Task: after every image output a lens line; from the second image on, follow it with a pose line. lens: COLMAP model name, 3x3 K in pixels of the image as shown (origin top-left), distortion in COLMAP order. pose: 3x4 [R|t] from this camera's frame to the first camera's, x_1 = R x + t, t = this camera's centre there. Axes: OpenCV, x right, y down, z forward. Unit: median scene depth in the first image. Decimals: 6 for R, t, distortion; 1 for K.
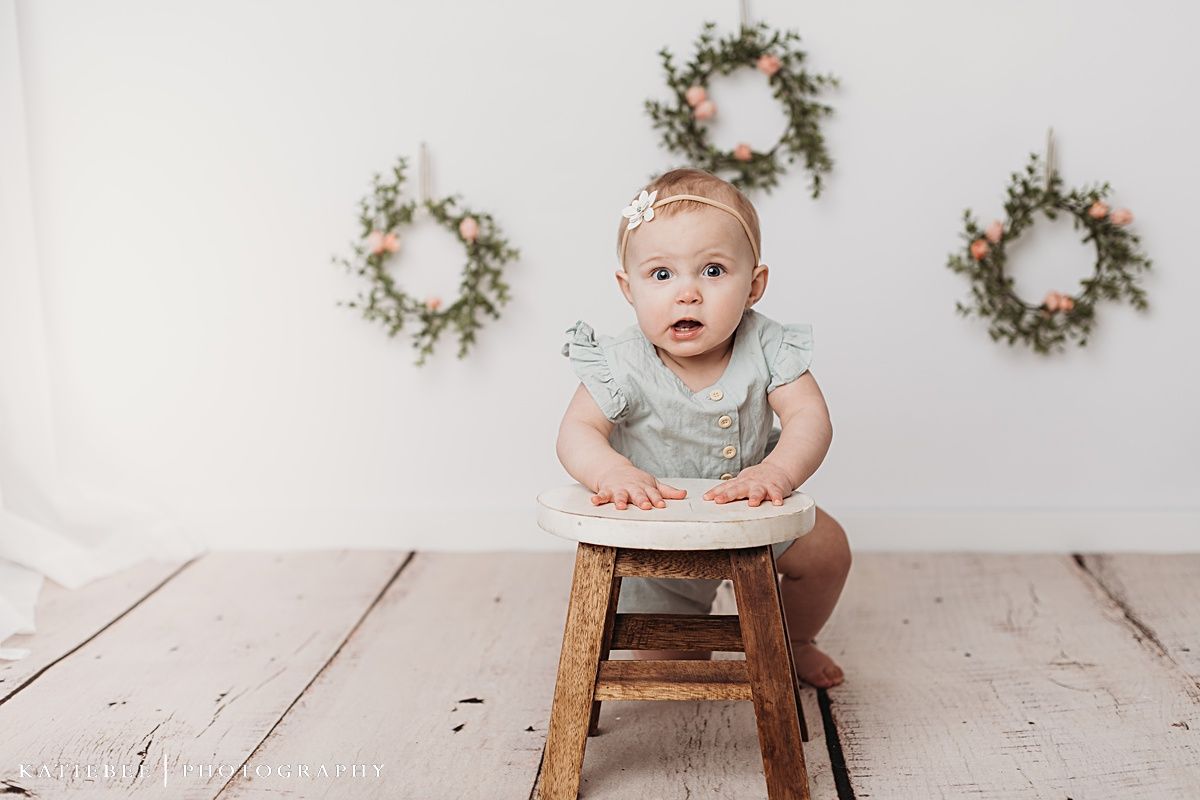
lens RADIAL K [[1705.4, 0, 623.7], [0, 1705.4, 398.5], [0, 0, 1]] dist [0.003965, 0.100100]
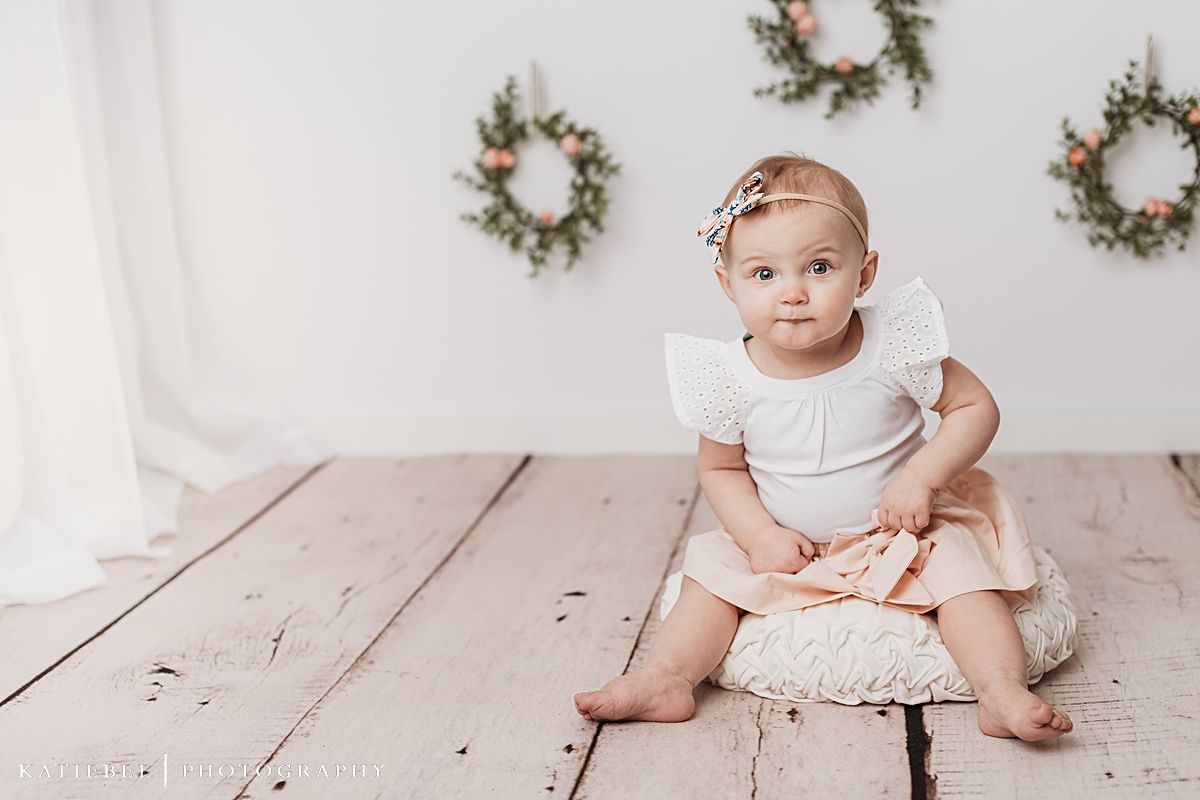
lens RADIAL K [[1771.7, 0, 660.9], [0, 1771.7, 399.0], [0, 0, 1]] dist [0.009830, 0.084798]
pose [[0.998057, -0.007791, -0.061816, 0.024658], [0.011415, 0.998223, 0.058491, -0.008036], [0.061250, -0.059083, 0.996372, -0.075920]]
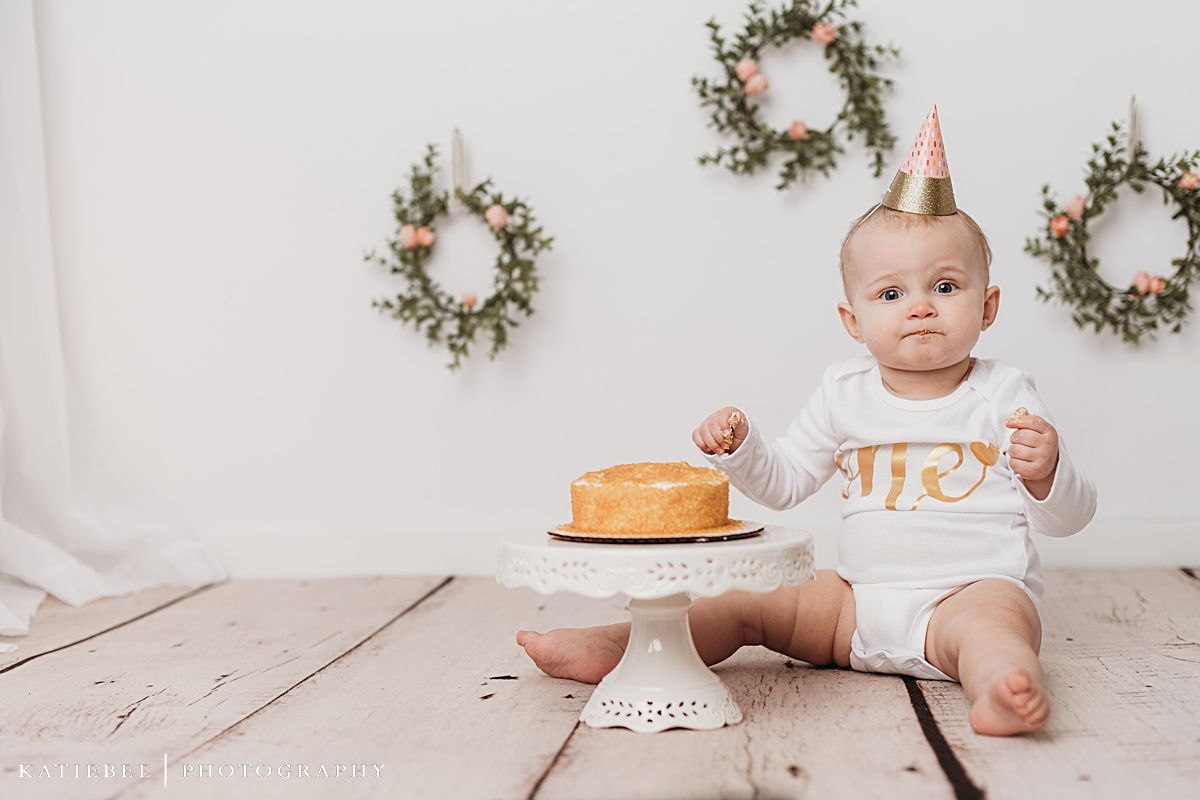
lens RADIAL K [[1720.3, 0, 602.1], [0, 1720.3, 374.6], [0, 0, 1]] dist [0.021930, -0.069275]
pose [[0.998968, -0.013957, -0.043224, 0.001927], [0.009994, 0.995840, -0.090572, 0.072482], [0.044308, 0.090046, 0.994951, 0.074714]]
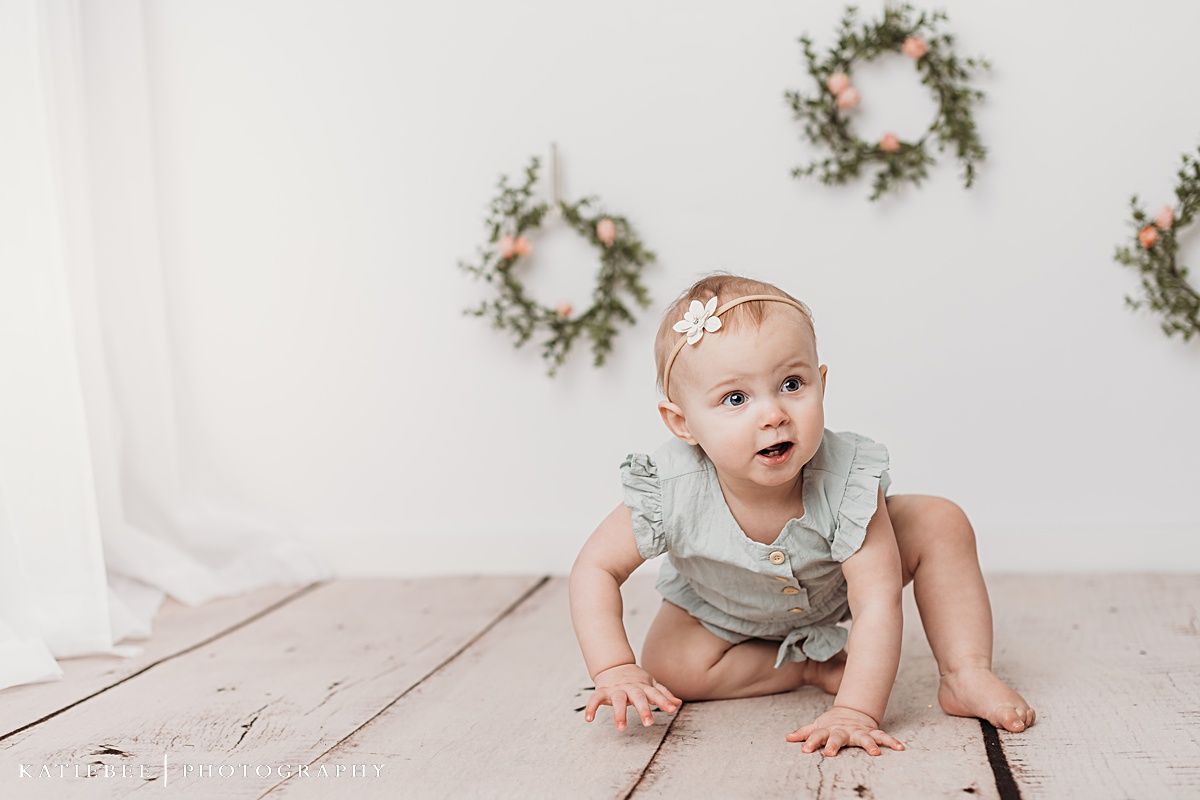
lens RADIAL K [[1785.1, 0, 633.0], [0, 1785.1, 382.0], [0, 0, 1]] dist [0.019183, -0.010508]
pose [[0.996028, -0.014871, -0.087792, 0.013330], [0.009025, 0.997738, -0.066614, 0.053035], [0.088584, 0.065558, 0.993909, 0.013247]]
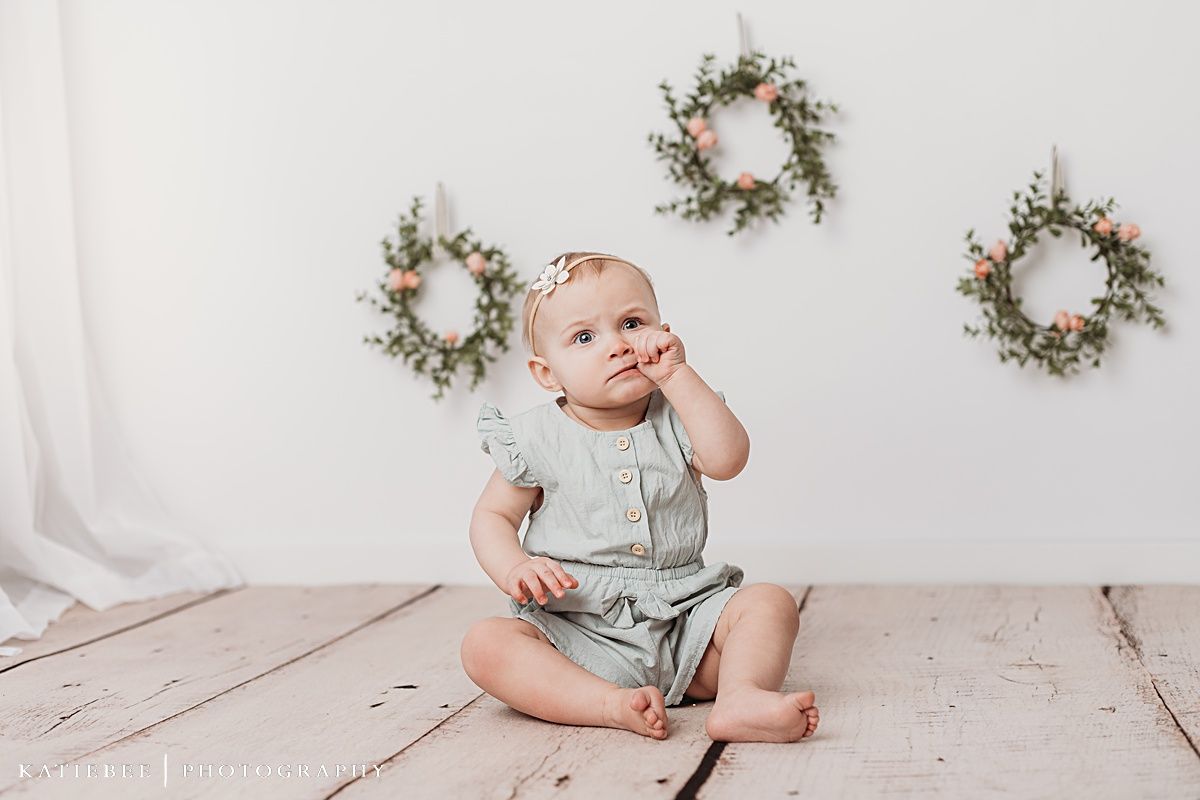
lens RADIAL K [[1702.5, 0, 596.7], [0, 1702.5, 391.0], [0, 0, 1]] dist [0.001291, 0.013642]
pose [[0.991866, -0.014991, -0.126404, 0.108525], [0.005746, 0.997302, -0.073188, 0.053637], [0.127160, 0.071866, 0.989275, -0.001219]]
